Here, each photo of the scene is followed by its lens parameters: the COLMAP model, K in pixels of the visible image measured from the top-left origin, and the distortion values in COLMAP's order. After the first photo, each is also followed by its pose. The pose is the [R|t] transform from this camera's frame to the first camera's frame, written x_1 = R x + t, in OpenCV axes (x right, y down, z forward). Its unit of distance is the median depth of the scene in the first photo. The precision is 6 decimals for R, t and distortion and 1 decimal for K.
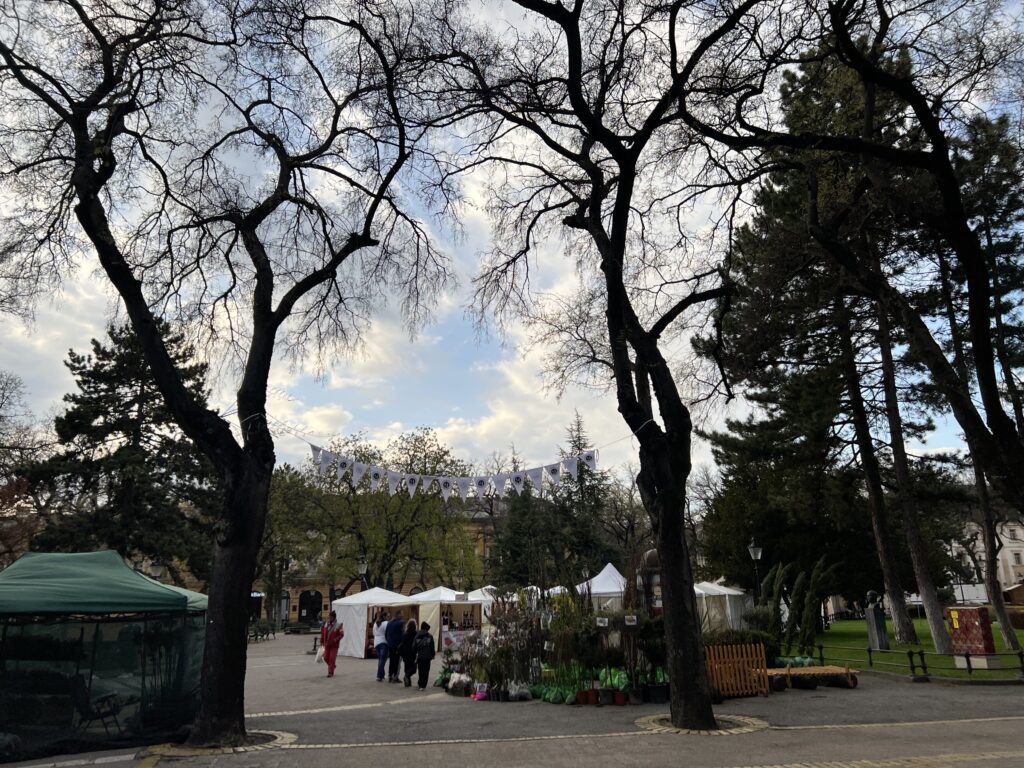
lens RADIAL K [[772.7, 0, 506.4], [0, 772.7, 382.0], [0, 0, 1]] dist [0.046072, -0.045348]
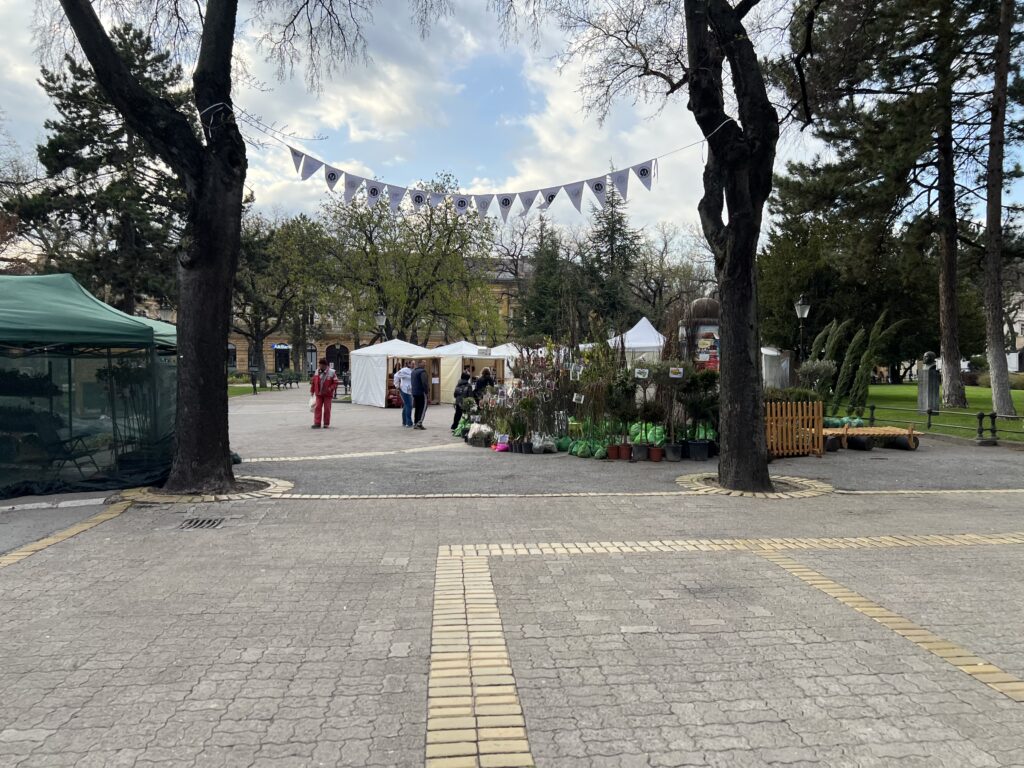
lens RADIAL K [[772.7, 0, 506.4], [0, 772.7, 382.0], [0, 0, 1]] dist [0.046072, -0.045348]
pose [[0.999267, 0.026130, -0.027966, -0.003010], [-0.016643, 0.954644, 0.297283, 0.040601], [0.034466, -0.296600, 0.954380, 0.105520]]
